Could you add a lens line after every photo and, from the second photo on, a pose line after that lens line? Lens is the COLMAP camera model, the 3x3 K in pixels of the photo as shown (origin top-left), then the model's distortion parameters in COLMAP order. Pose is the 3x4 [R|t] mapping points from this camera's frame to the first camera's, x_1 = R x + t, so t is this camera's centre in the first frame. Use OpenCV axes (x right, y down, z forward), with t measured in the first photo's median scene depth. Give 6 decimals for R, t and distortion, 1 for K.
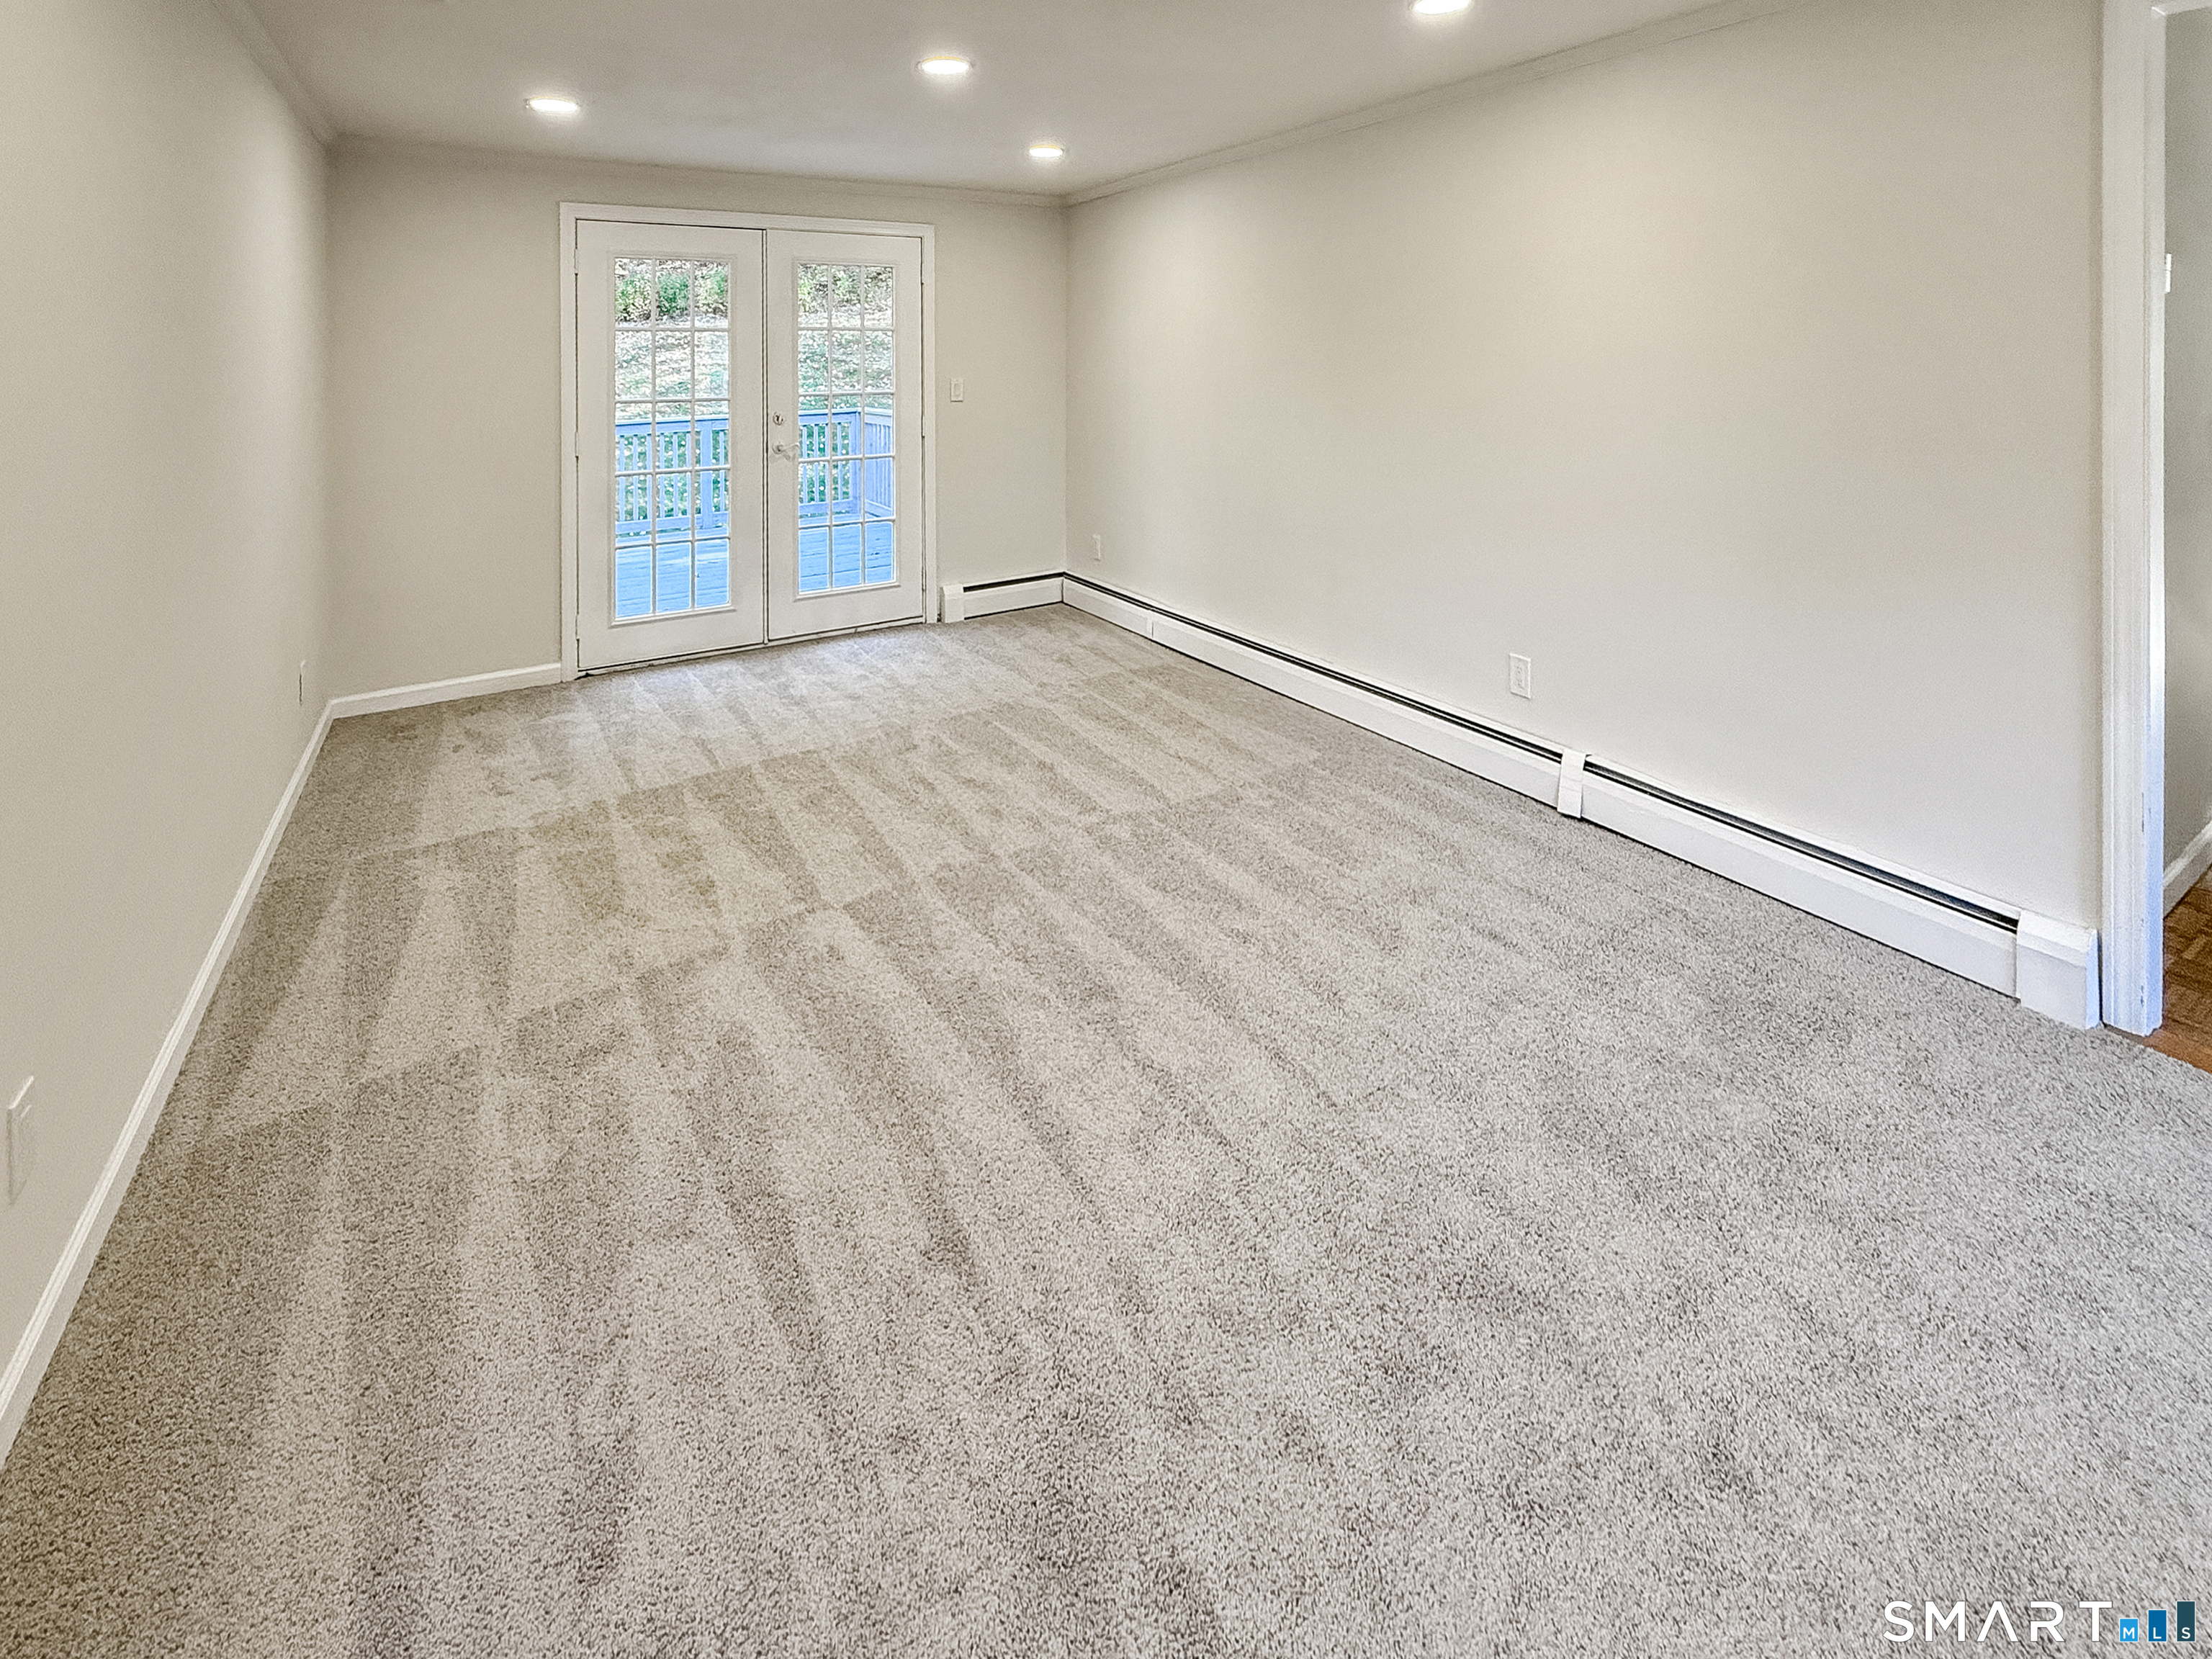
lens RADIAL K [[877.6, 0, 1105.5], [0, 877.6, 812.4], [0, 0, 1]] dist [-0.001995, 0.000004]
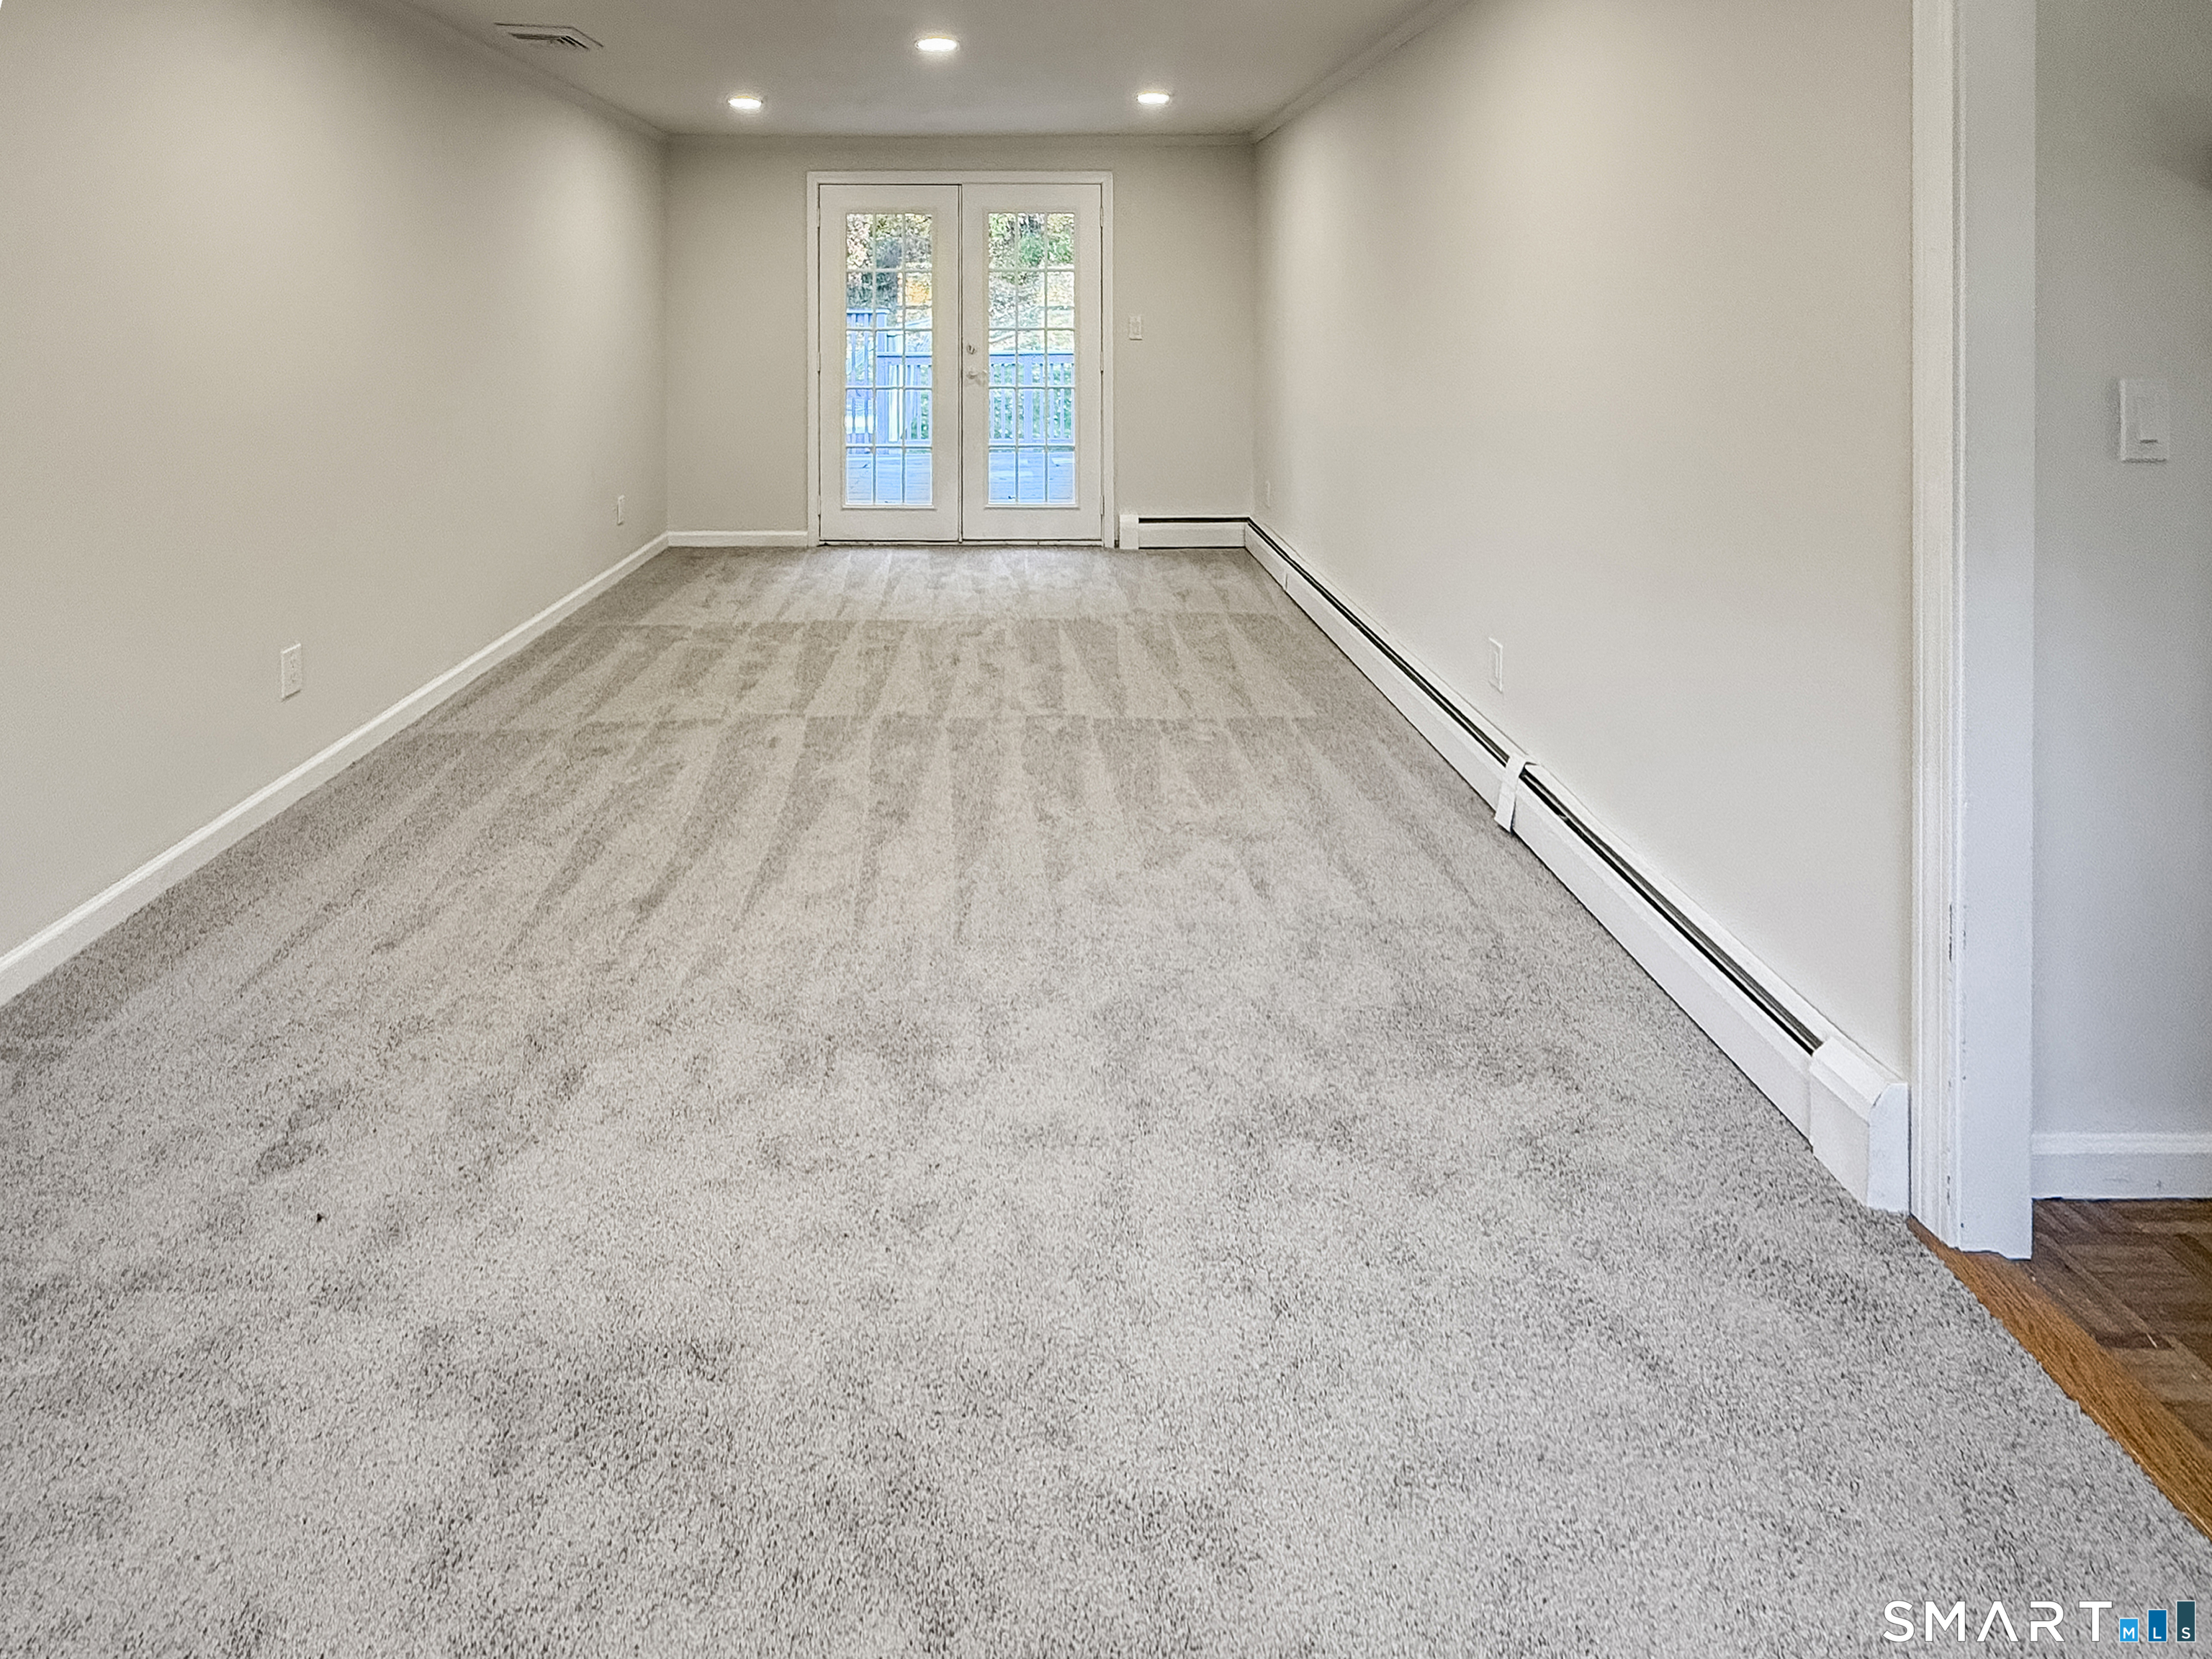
lens RADIAL K [[877.6, 0, 1096.8], [0, 877.6, 843.9], [0, 0, 1]] dist [-0.001995, 0.000004]
pose [[0.856137, 0.278659, -0.435176, 0.582538], [-0.247312, 0.960387, 0.128425, 0.008716], [0.453724, -0.002325, 0.891139, 0.002878]]
